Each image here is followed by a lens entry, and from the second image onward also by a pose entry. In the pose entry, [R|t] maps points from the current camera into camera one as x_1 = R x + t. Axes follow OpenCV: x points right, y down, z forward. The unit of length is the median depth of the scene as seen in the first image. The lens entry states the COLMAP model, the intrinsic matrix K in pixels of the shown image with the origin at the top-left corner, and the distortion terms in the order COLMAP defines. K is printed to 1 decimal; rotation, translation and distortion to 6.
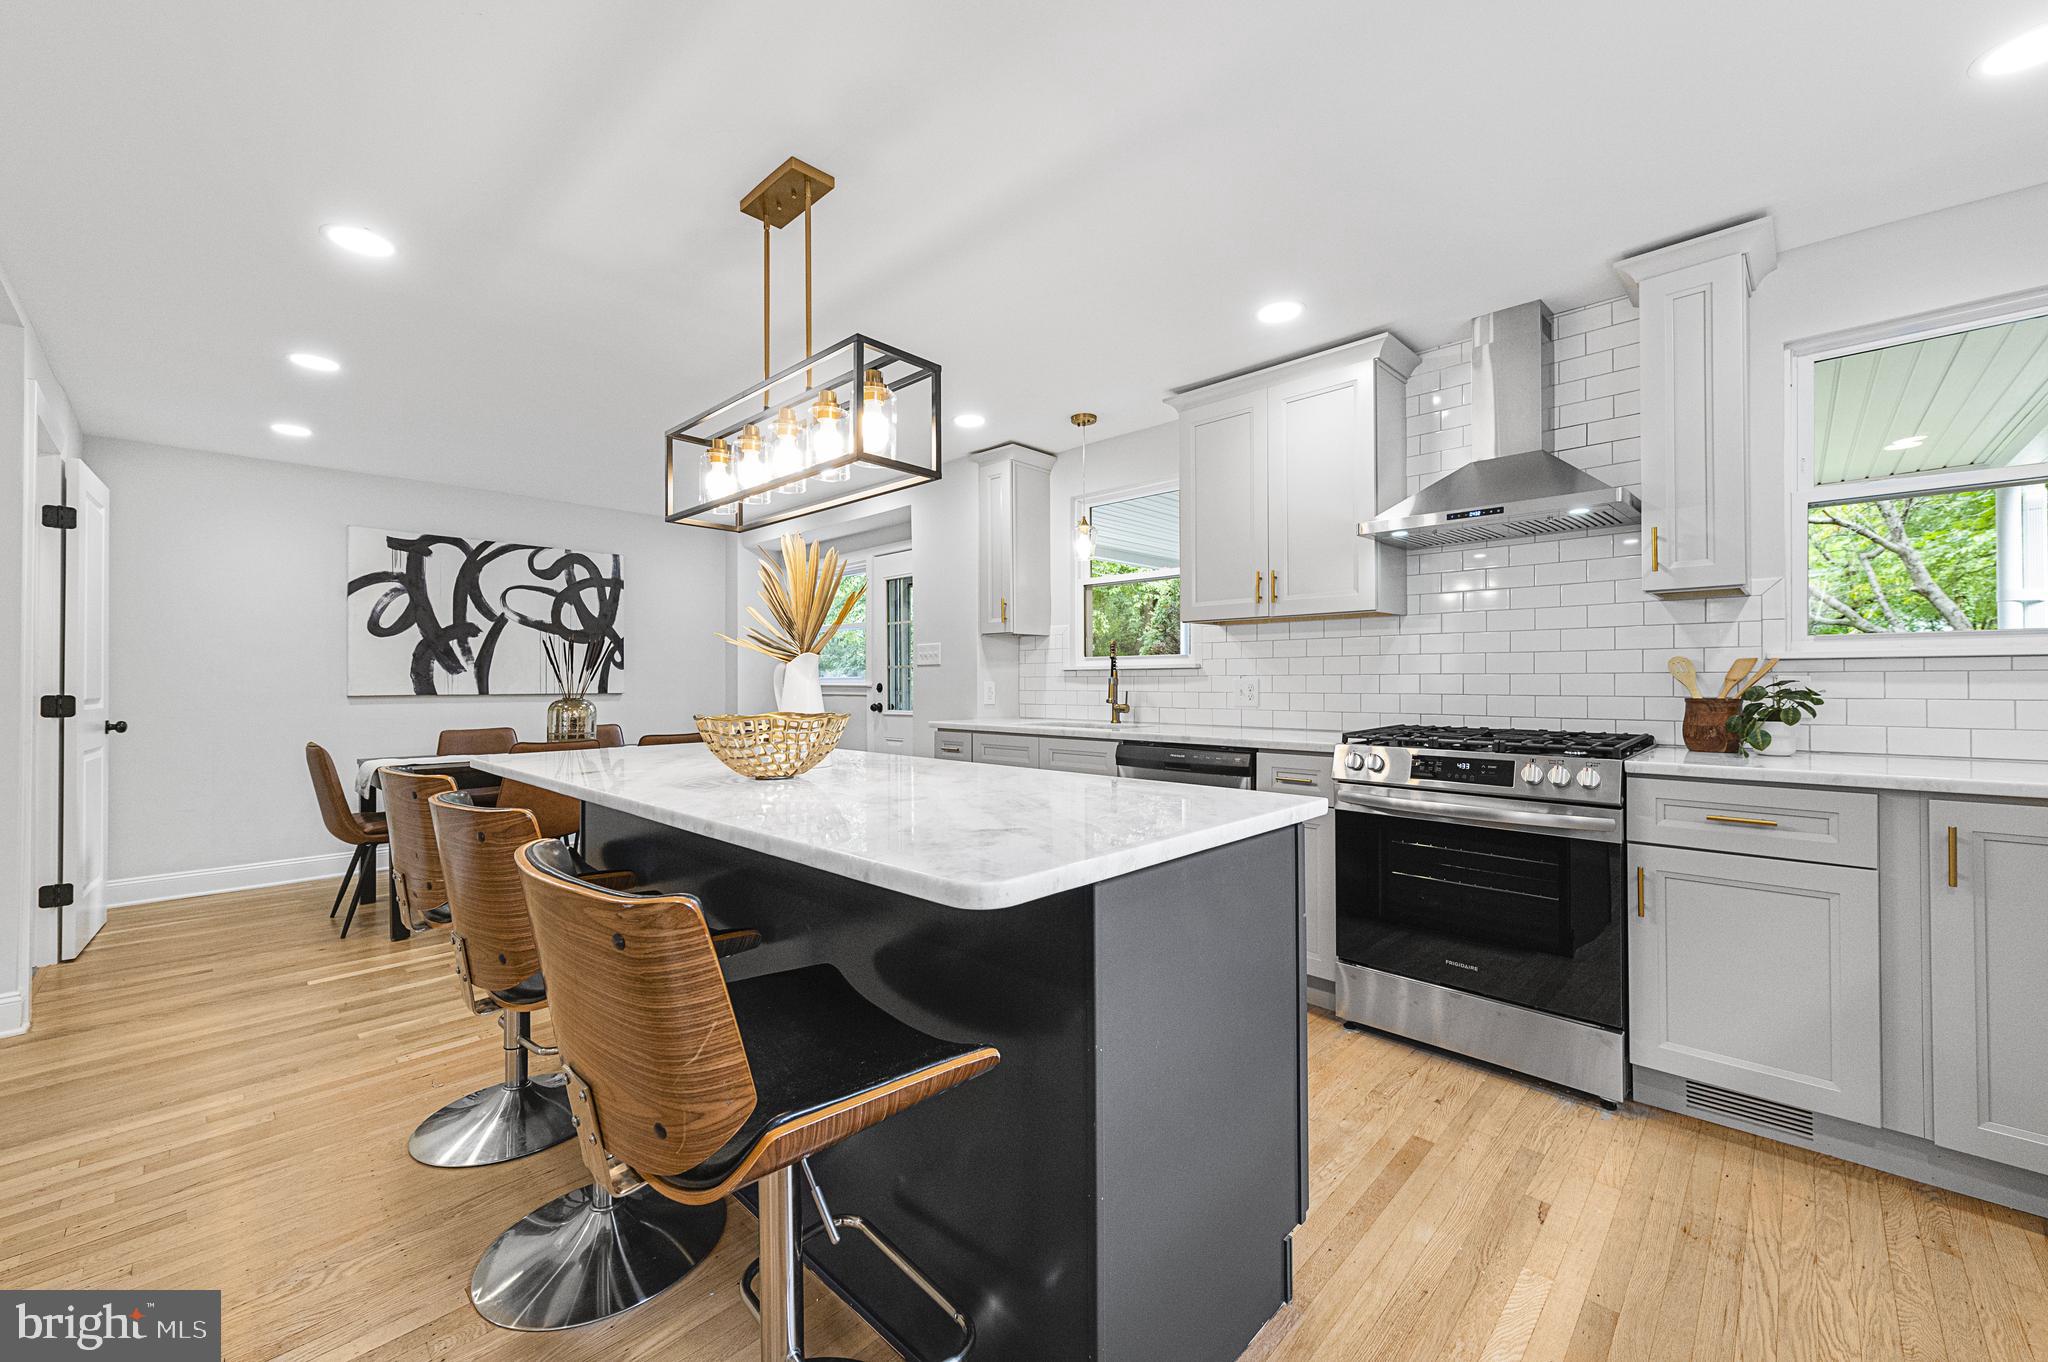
lens RADIAL K [[802.4, 0, 1036.5], [0, 802.4, 676.2], [0, 0, 1]] dist [0.015784, -0.003836]
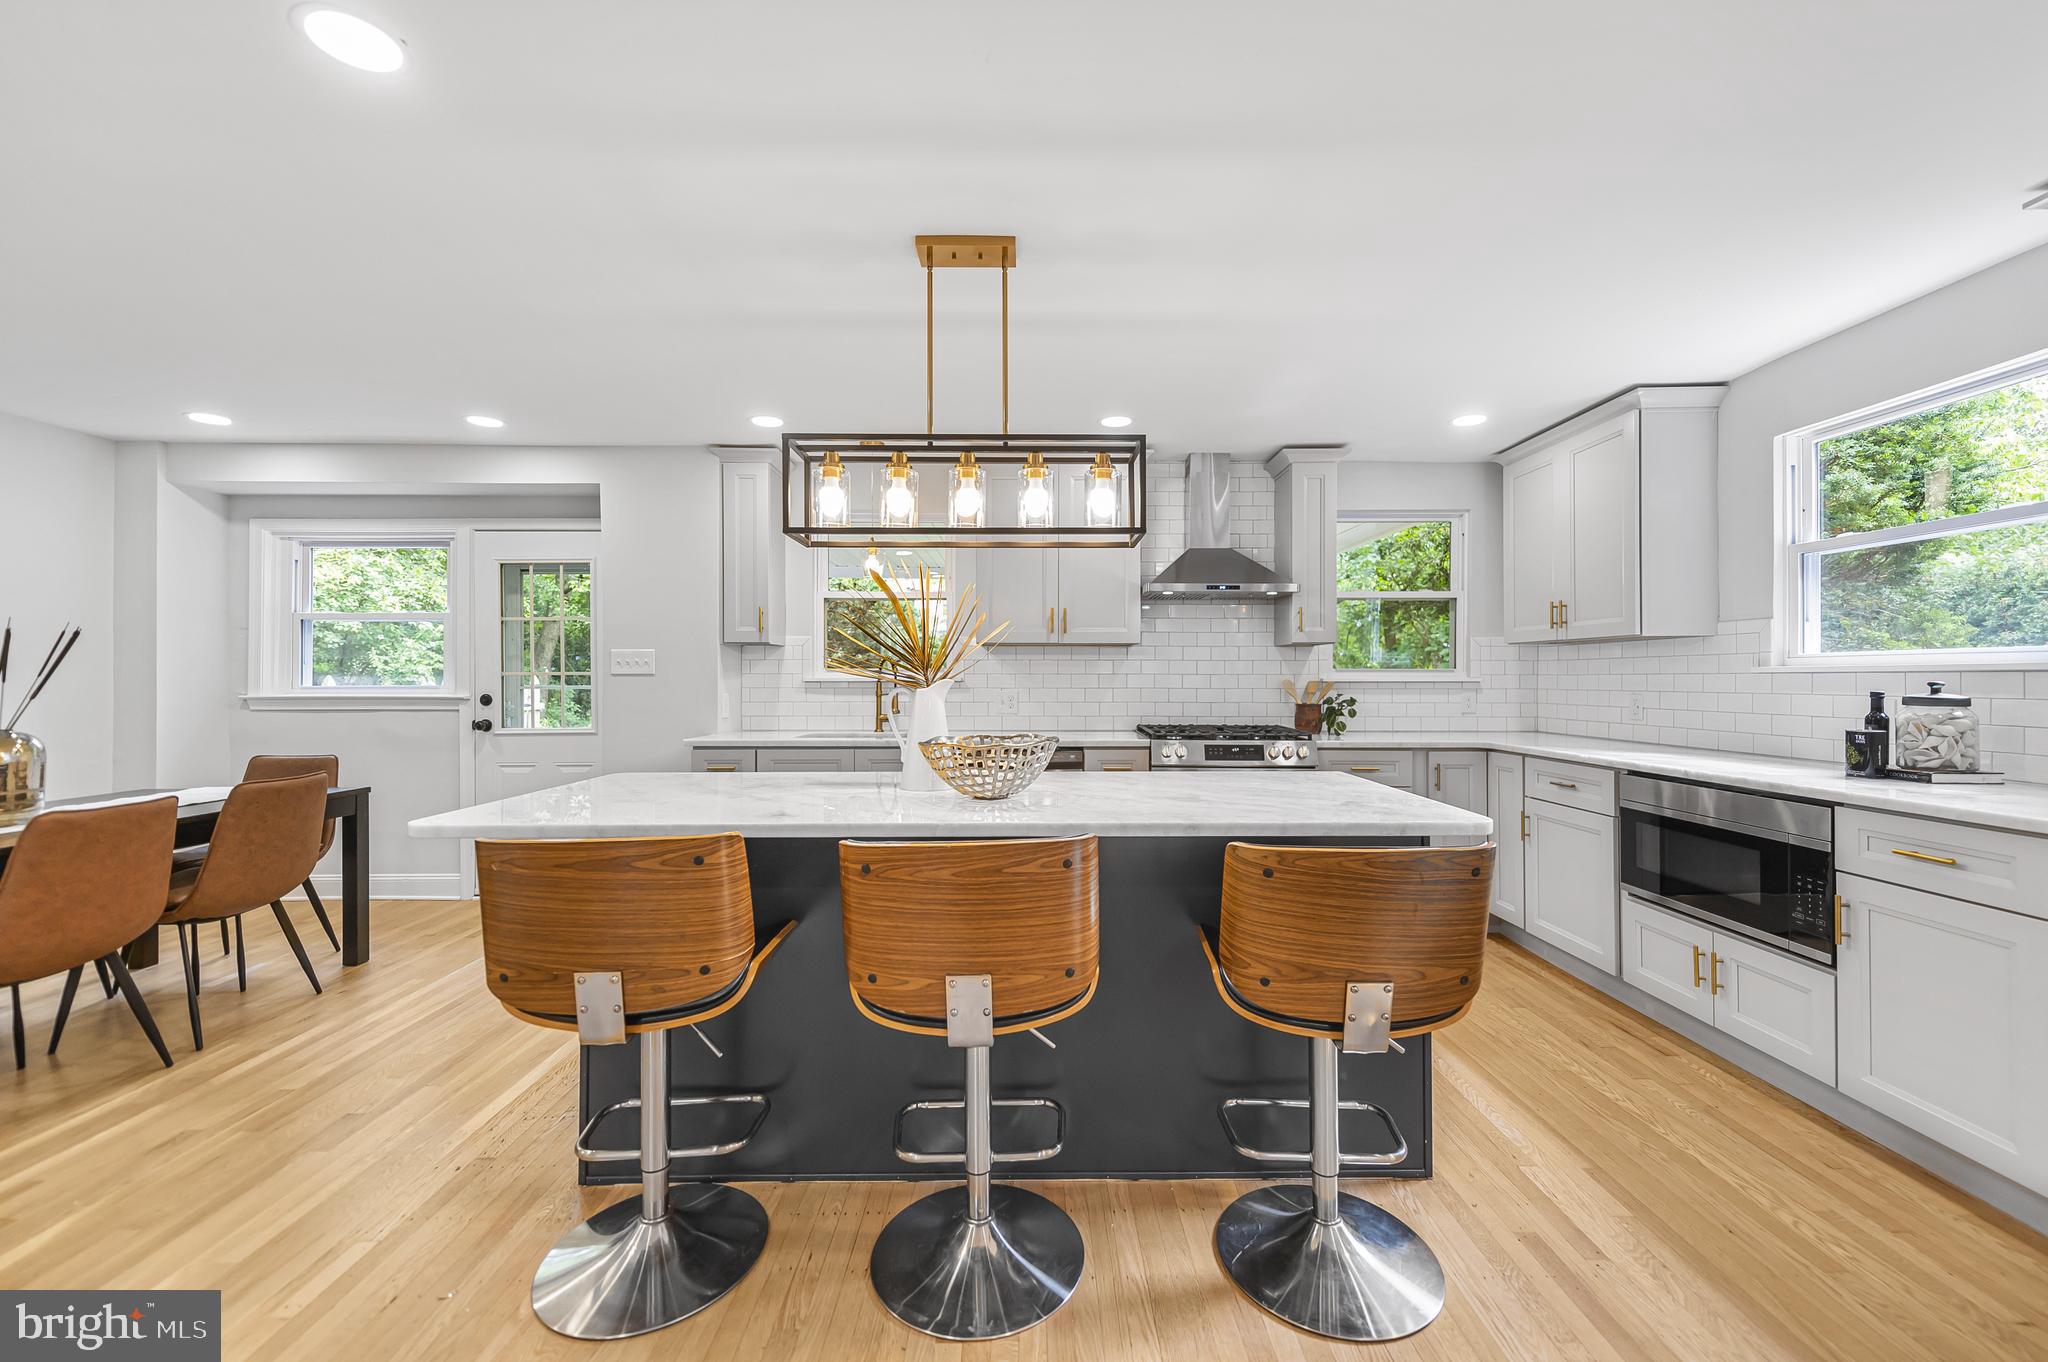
lens RADIAL K [[802.4, 0, 1036.8], [0, 802.4, 674.6], [0, 0, 1]] dist [0.015784, -0.003836]
pose [[0.718864, 0.005871, 0.695126, -0.514973], [-0.007267, 0.999973, -0.000931, -0.019256], [-0.695113, -0.004383, 0.718888, 0.089679]]
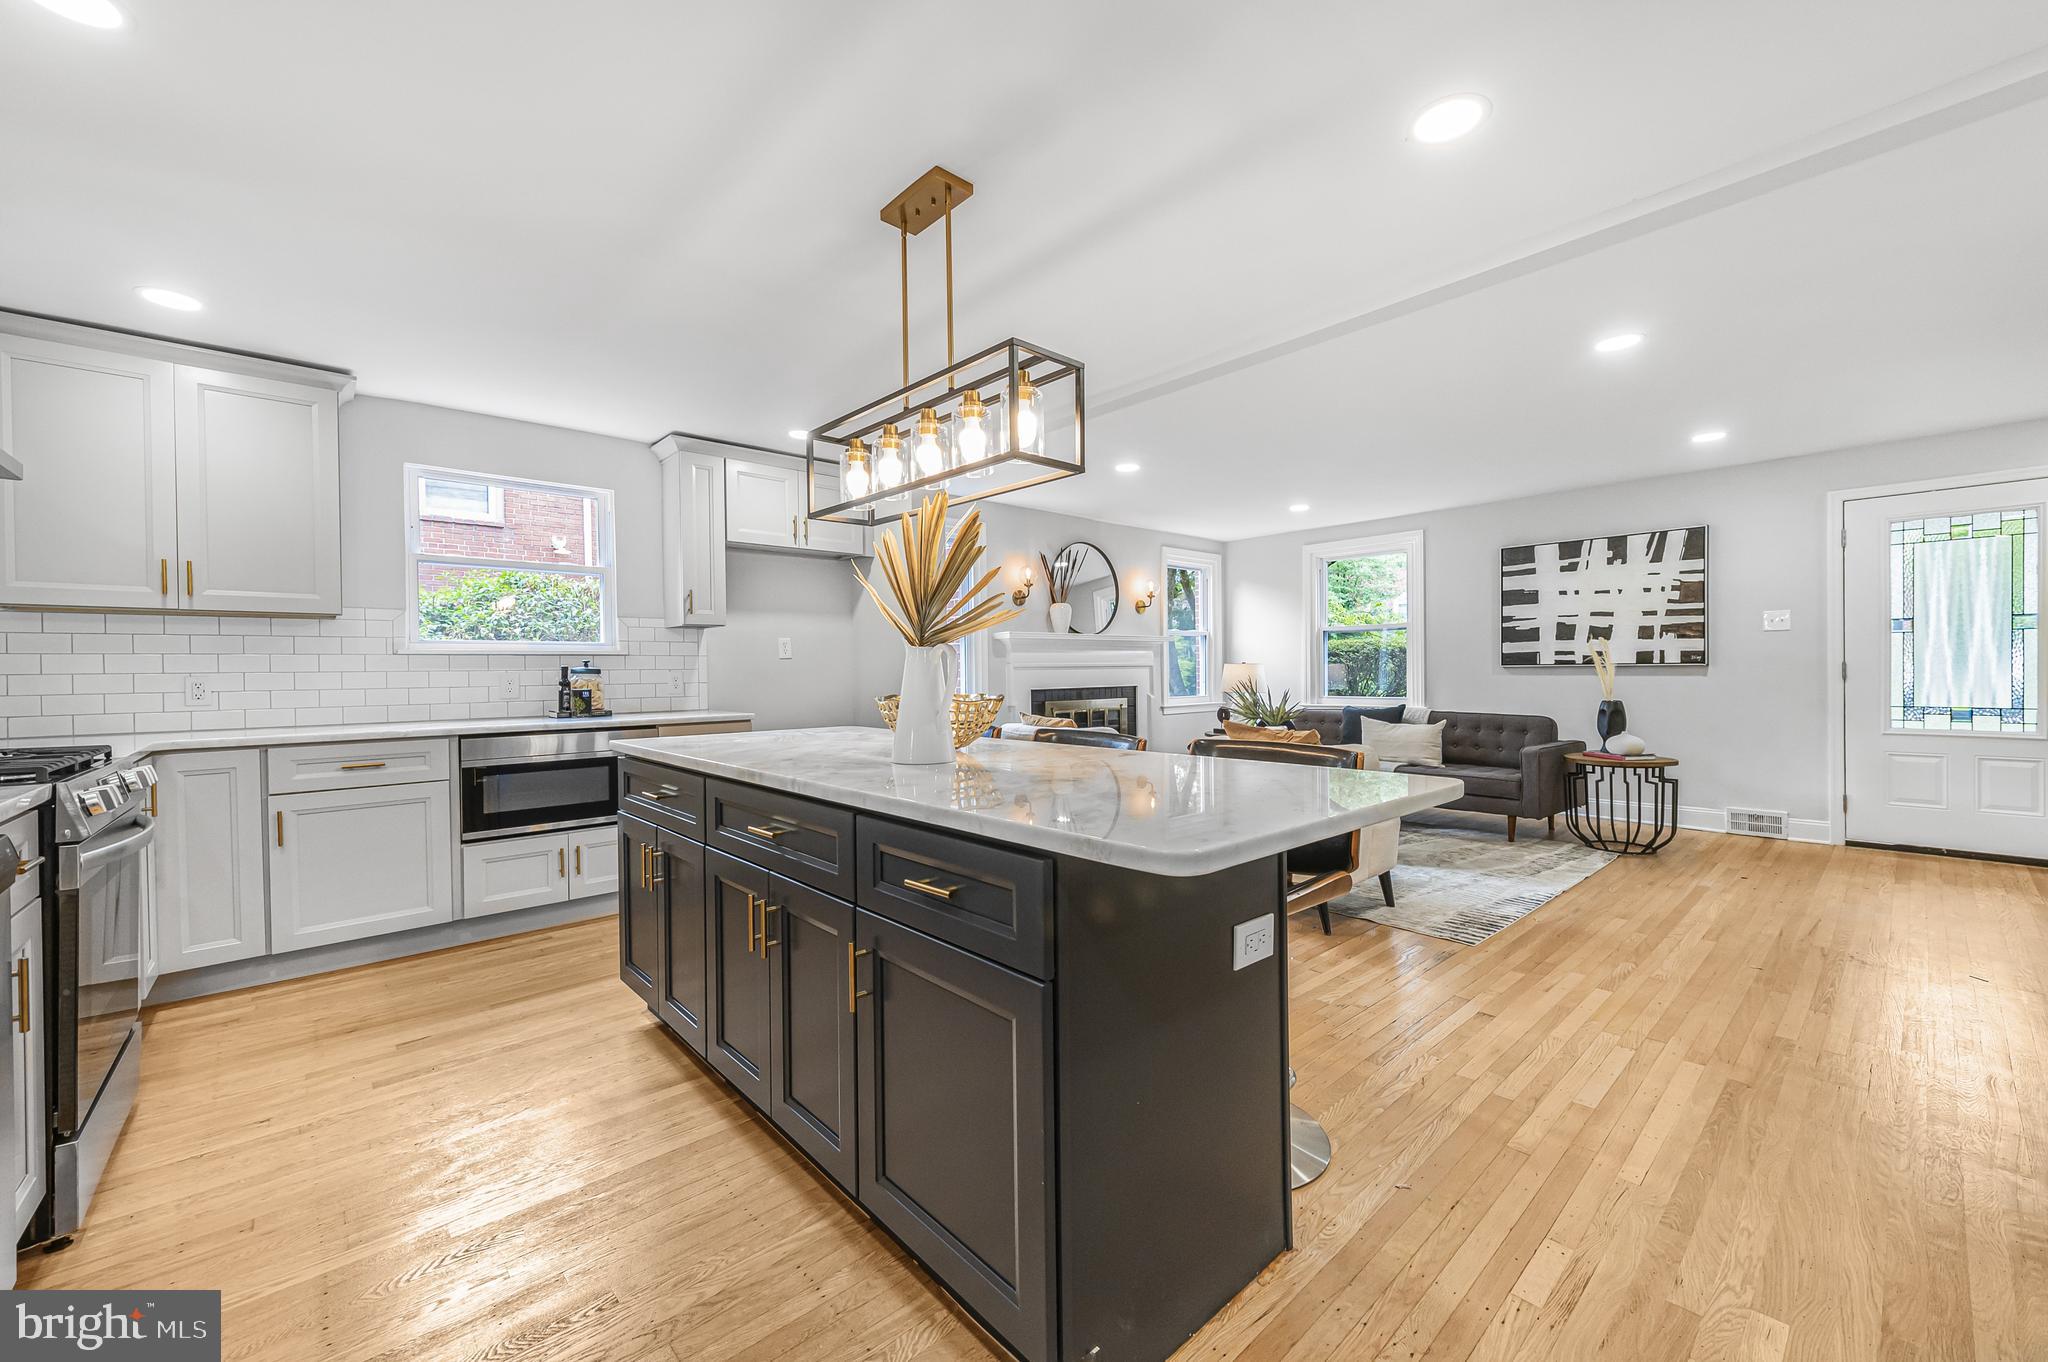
lens RADIAL K [[802.4, 0, 1037.8], [0, 802.4, 678.4], [0, 0, 1]] dist [0.015784, -0.003836]
pose [[-0.997776, 0.014978, 0.064959, -0.267558], [0.015158, 0.999883, 0.002272, 0.010887], [-0.064917, 0.003252, -0.997885, 1.069608]]
